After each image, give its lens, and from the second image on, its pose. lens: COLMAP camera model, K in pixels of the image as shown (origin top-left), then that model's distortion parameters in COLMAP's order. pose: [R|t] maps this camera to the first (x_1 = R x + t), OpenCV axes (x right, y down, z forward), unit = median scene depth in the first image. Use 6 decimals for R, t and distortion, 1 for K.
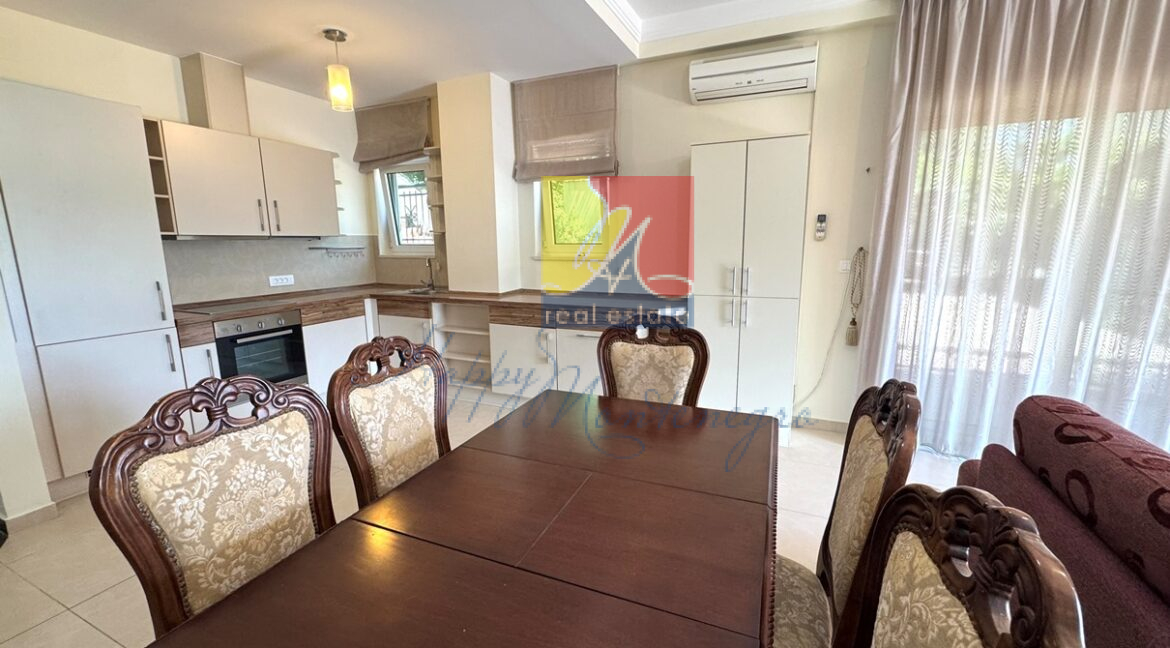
lens RADIAL K [[467.8, 0, 588.1], [0, 467.8, 325.9], [0, 0, 1]] dist [-0.001560, -0.000053]
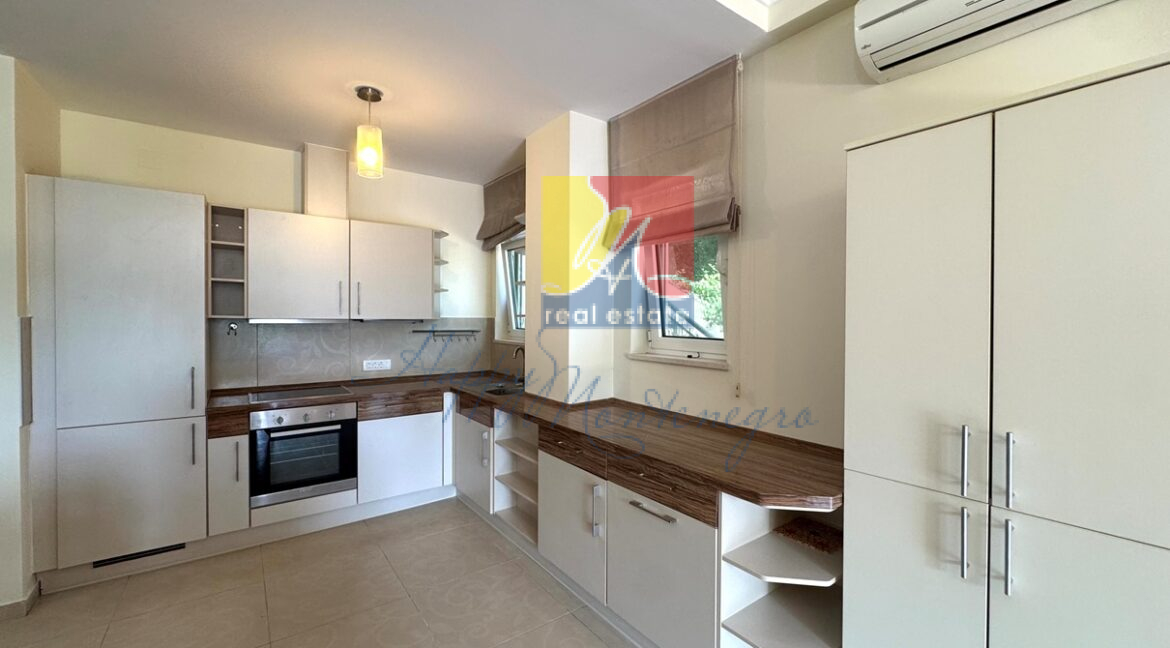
lens RADIAL K [[467.8, 0, 588.1], [0, 467.8, 325.9], [0, 0, 1]] dist [-0.001560, -0.000053]
pose [[0.870255, 0.025441, -0.491944, 0.193697], [-0.103437, 0.985838, -0.131998, -0.104346], [0.481619, 0.165757, 0.860563, 0.421881]]
